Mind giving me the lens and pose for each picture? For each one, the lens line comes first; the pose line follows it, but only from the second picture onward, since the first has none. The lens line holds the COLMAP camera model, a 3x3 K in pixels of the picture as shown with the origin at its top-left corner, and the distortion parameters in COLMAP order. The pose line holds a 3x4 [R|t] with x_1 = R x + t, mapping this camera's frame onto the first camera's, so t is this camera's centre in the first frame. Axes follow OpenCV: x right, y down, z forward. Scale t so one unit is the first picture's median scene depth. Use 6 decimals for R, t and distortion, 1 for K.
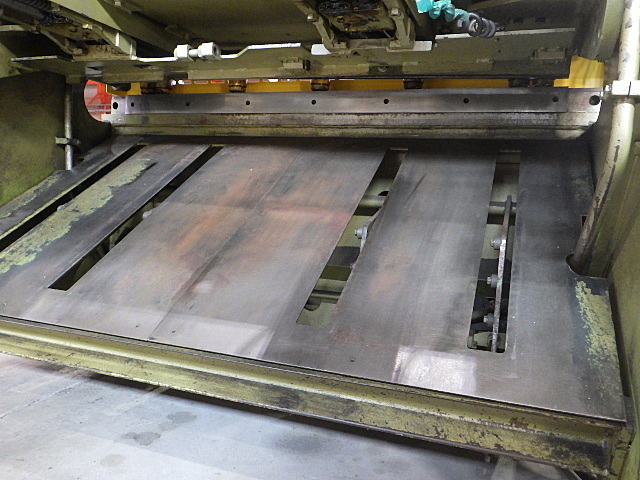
lens RADIAL K [[530.1, 0, 318.9], [0, 530.1, 239.8], [0, 0, 1]] dist [-0.001752, 0.000716]
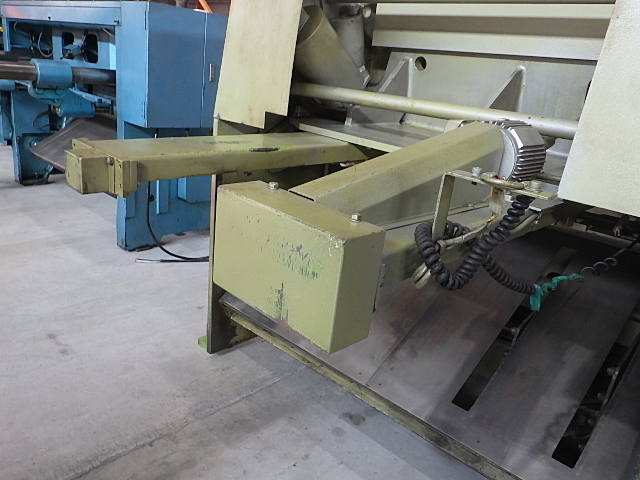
lens RADIAL K [[530.1, 0, 320.1], [0, 530.1, 241.0], [0, 0, 1]] dist [-0.001752, 0.000716]
pose [[0.917710, 0.166649, -0.360607, 0.081083], [-0.090744, 0.971694, 0.218118, -0.571699], [0.386749, -0.167446, 0.906856, -0.502480]]
